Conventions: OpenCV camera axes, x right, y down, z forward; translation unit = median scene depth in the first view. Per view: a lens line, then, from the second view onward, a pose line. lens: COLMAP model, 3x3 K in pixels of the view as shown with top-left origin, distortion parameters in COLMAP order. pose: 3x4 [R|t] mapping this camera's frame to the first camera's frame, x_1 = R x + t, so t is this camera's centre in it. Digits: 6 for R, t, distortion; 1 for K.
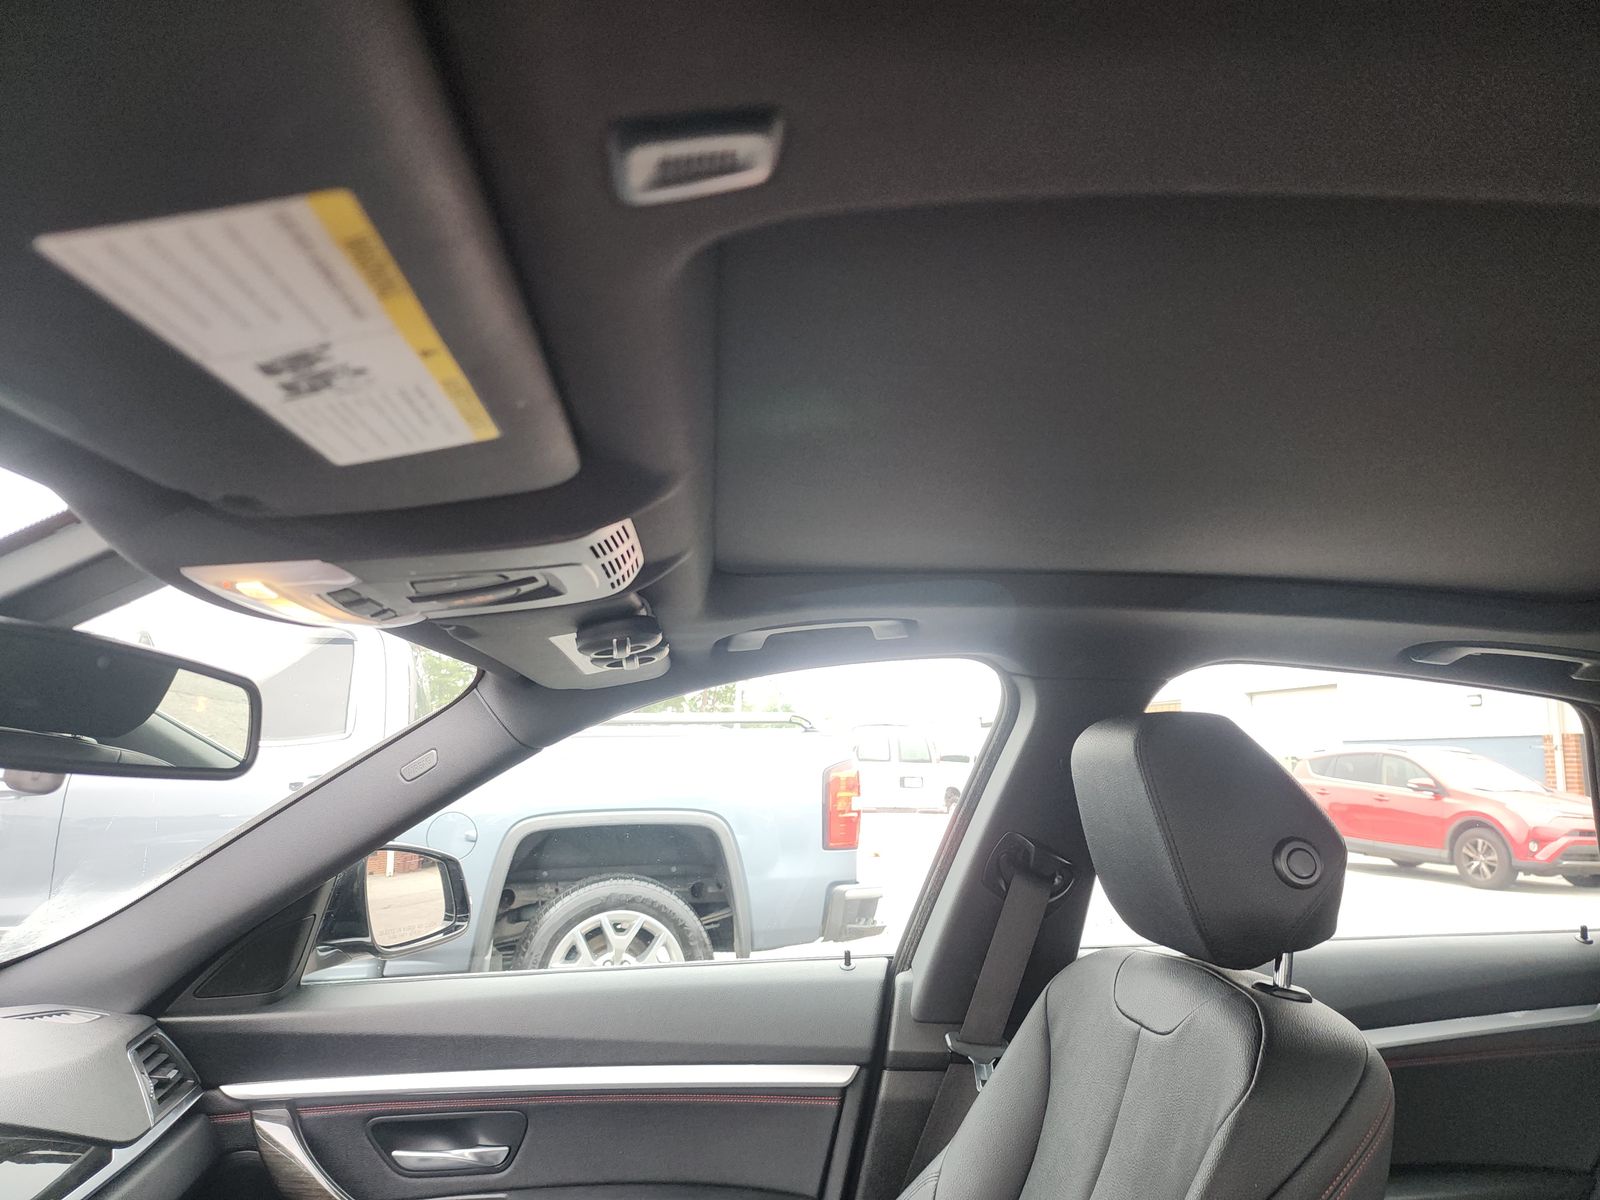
lens RADIAL K [[1067.9, 0, 800.6], [0, 1067.9, 599.0], [0, 0, 1]] dist [0.032035, -0.035297]
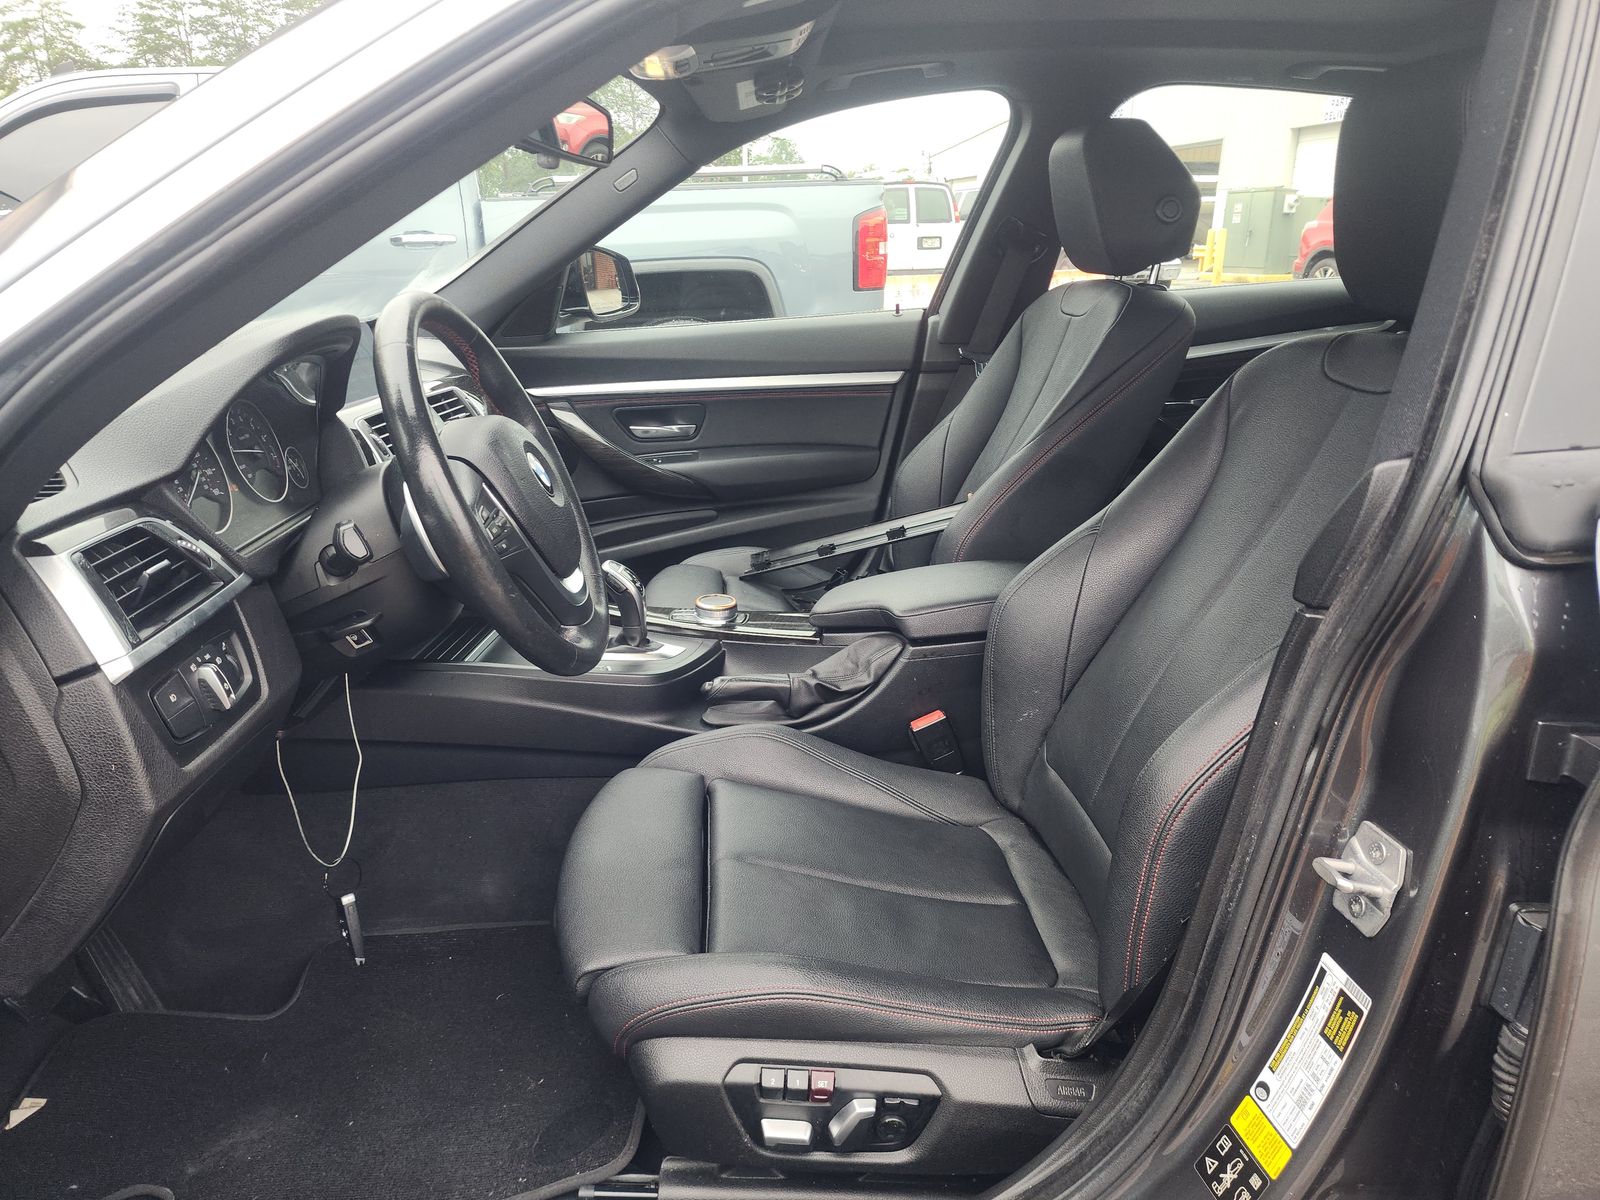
lens RADIAL K [[1067.9, 0, 775.2], [0, 1067.9, 615.0], [0, 0, 1]] dist [0.032035, -0.035297]
pose [[0.998924, -0.021145, -0.041267, -0.082535], [0.038180, 0.880104, 0.473244, -0.017034], [0.026313, -0.474310, 0.879964, -0.613241]]
